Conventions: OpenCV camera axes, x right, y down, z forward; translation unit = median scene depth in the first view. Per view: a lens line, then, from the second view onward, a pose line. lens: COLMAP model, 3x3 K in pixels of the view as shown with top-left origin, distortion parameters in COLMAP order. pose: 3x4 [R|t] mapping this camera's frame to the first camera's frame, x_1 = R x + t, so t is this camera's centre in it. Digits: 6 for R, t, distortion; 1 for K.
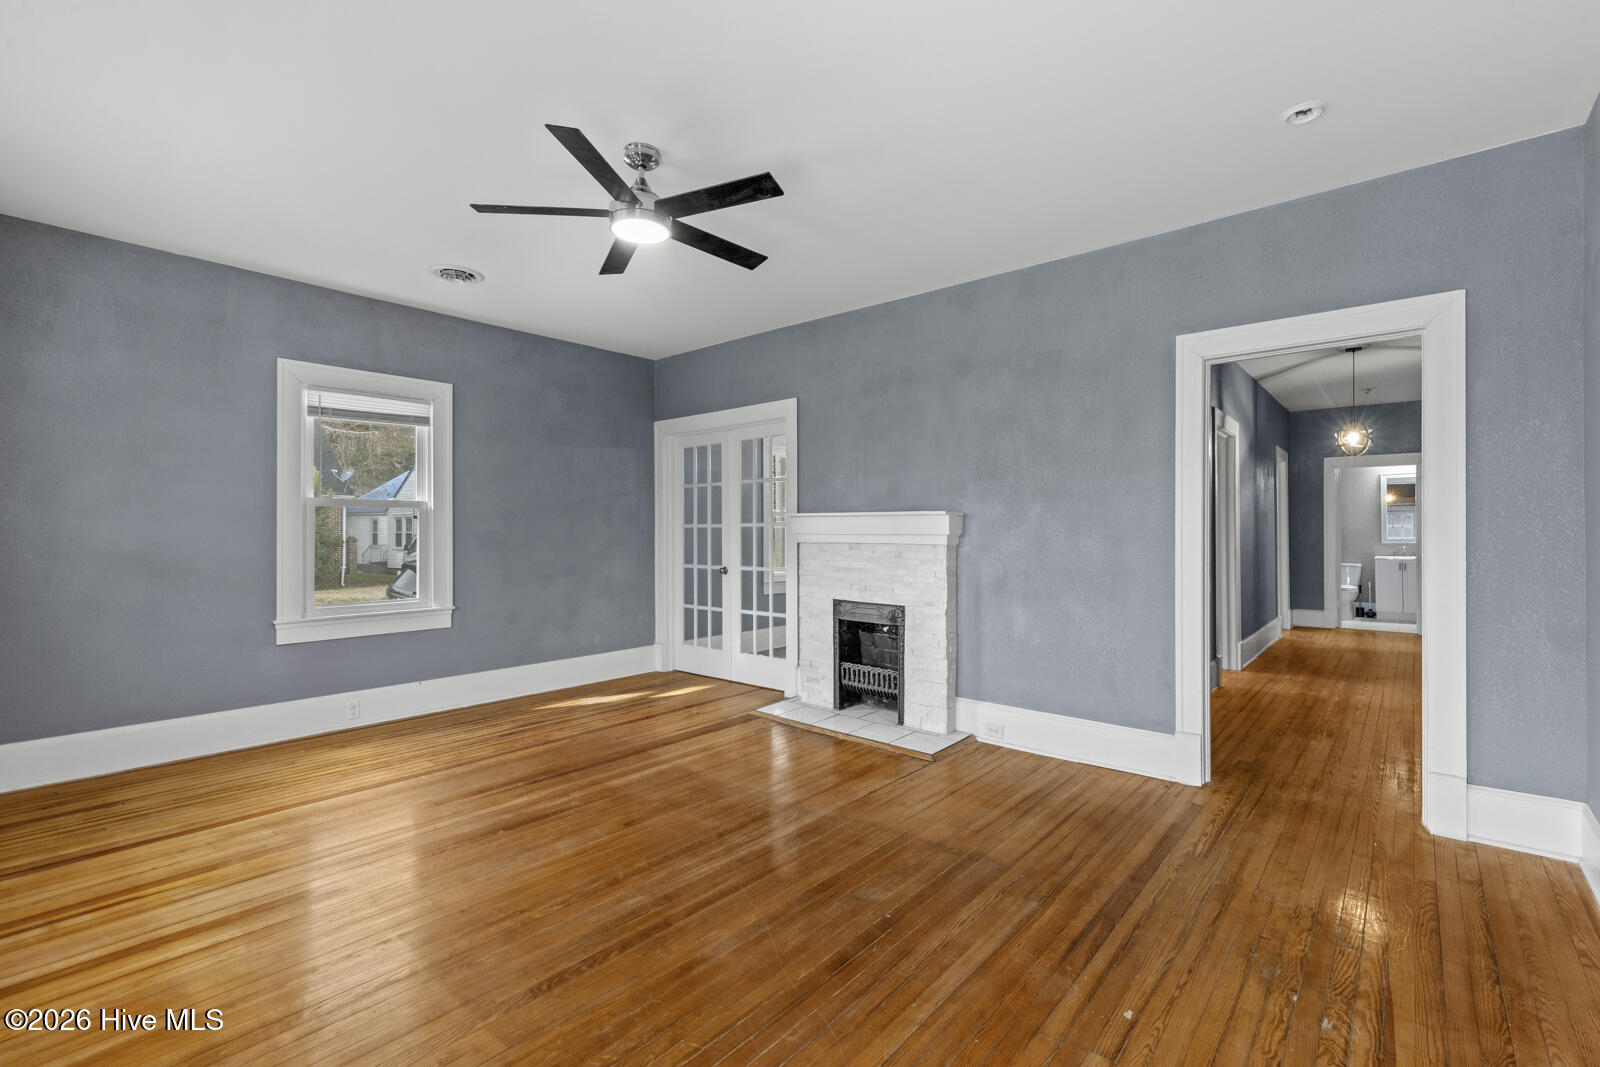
lens RADIAL K [[724.2, 0, 793.2], [0, 724.2, 524.5], [0, 0, 1]] dist [0.010695, 0.000231]
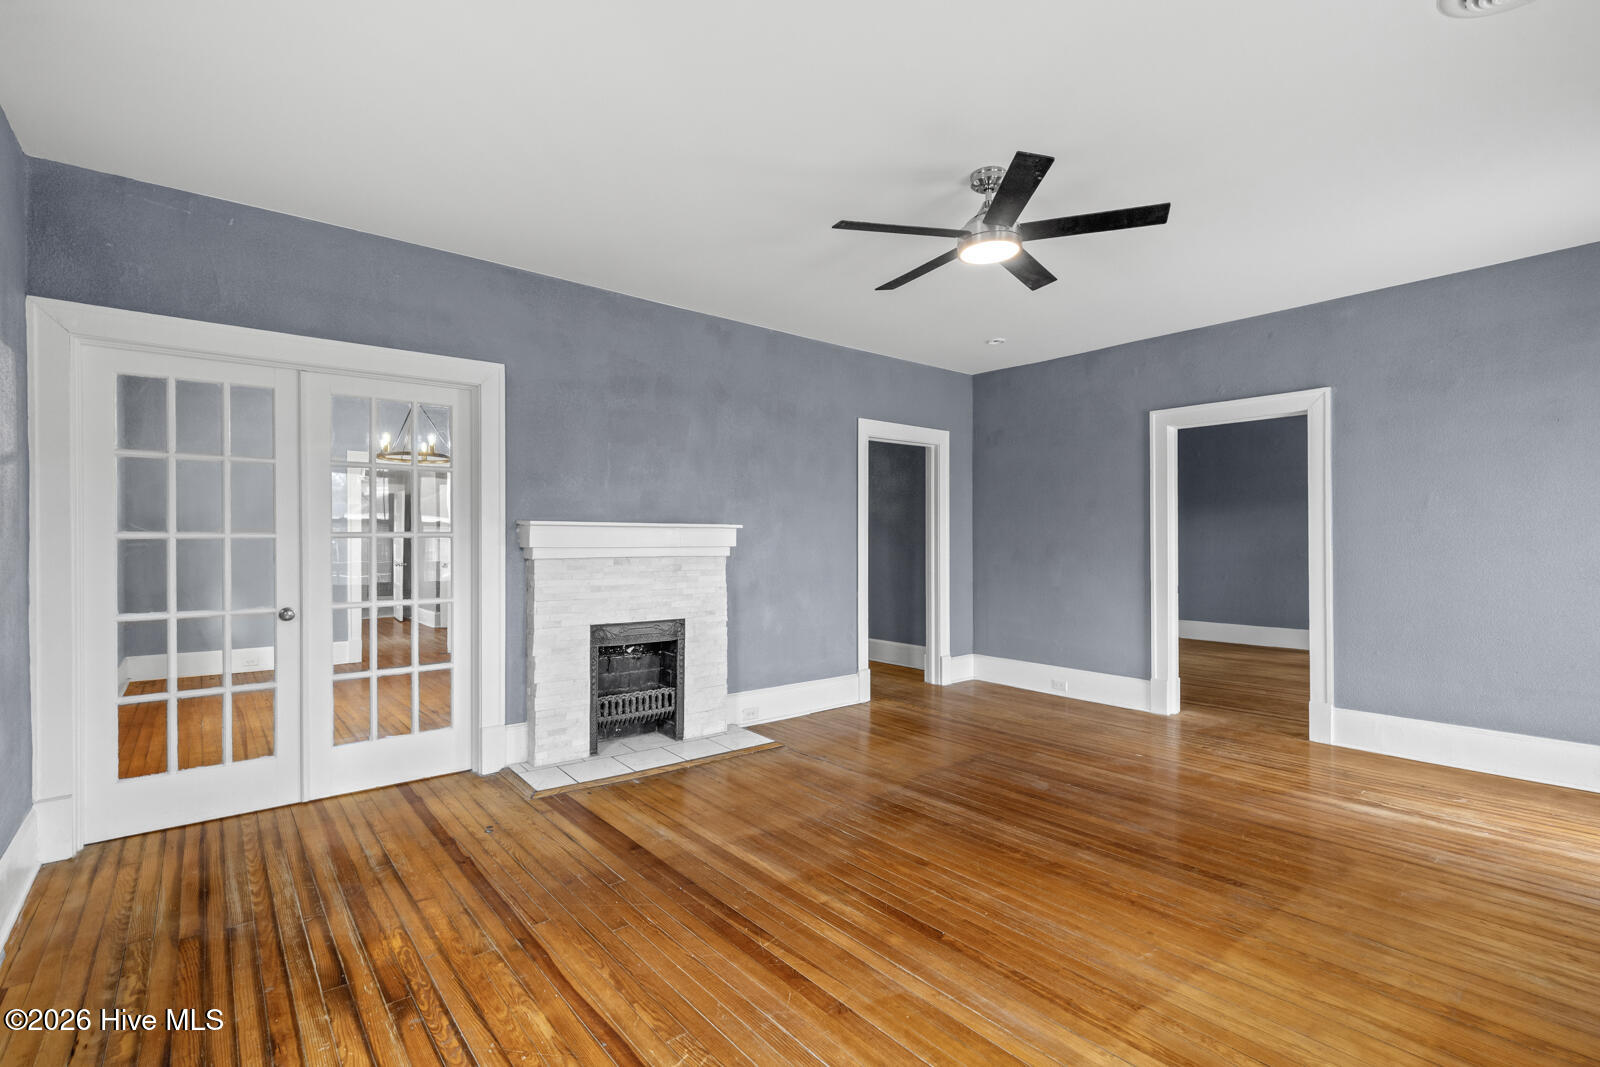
lens RADIAL K [[724.2, 0, 761.9], [0, 724.2, 540.7], [0, 0, 1]] dist [0.010695, 0.000231]
pose [[0.171350, 0.004909, 0.985198, -0.839600], [-0.002456, 0.999987, -0.004556, 0.010301], [-0.985207, -0.001639, 0.171359, 0.755466]]
